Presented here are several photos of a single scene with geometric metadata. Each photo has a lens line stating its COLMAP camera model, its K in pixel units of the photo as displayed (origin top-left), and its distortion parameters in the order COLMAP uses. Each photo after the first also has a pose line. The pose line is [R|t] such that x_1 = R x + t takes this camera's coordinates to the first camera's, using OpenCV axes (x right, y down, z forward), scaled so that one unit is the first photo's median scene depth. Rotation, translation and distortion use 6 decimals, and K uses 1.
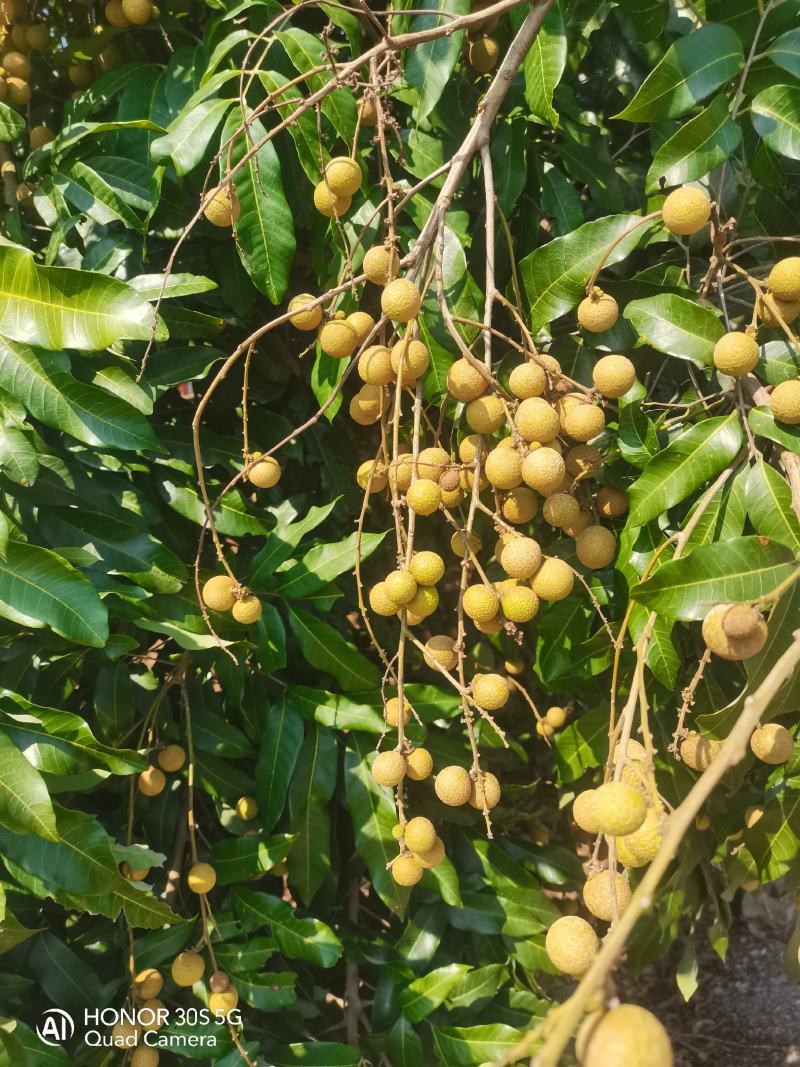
lens RADIAL K [[790.5, 0, 400.0], [0, 790.5, 533.5], [0, 0, 1]] dist [0.015986, 0.000036]
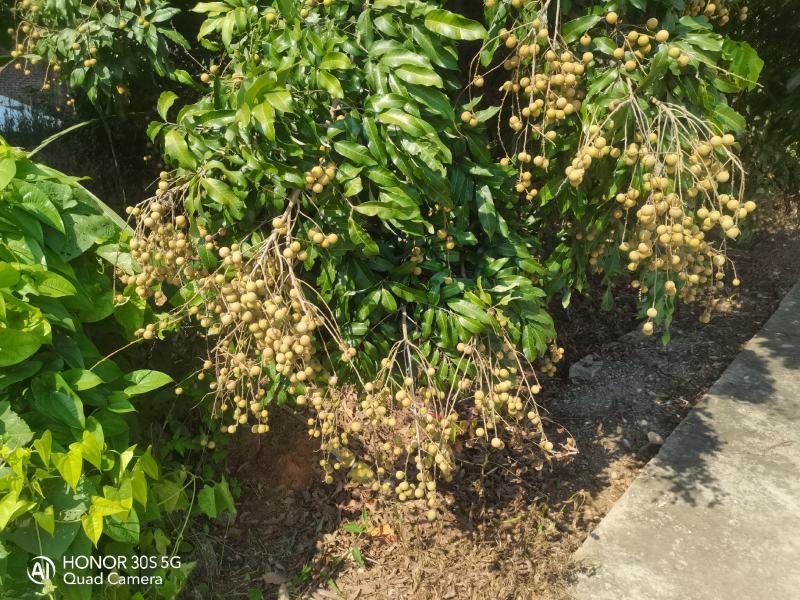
lens RADIAL K [[592.7, 0, 400.0], [0, 592.7, 300.0], [0, 0, 1]] dist [0.015986, 0.000036]
pose [[0.991164, 0.039449, 0.126642, -0.984940], [-0.058184, 0.987299, 0.147835, 0.609072], [-0.119201, -0.153897, 0.980870, -1.985373]]
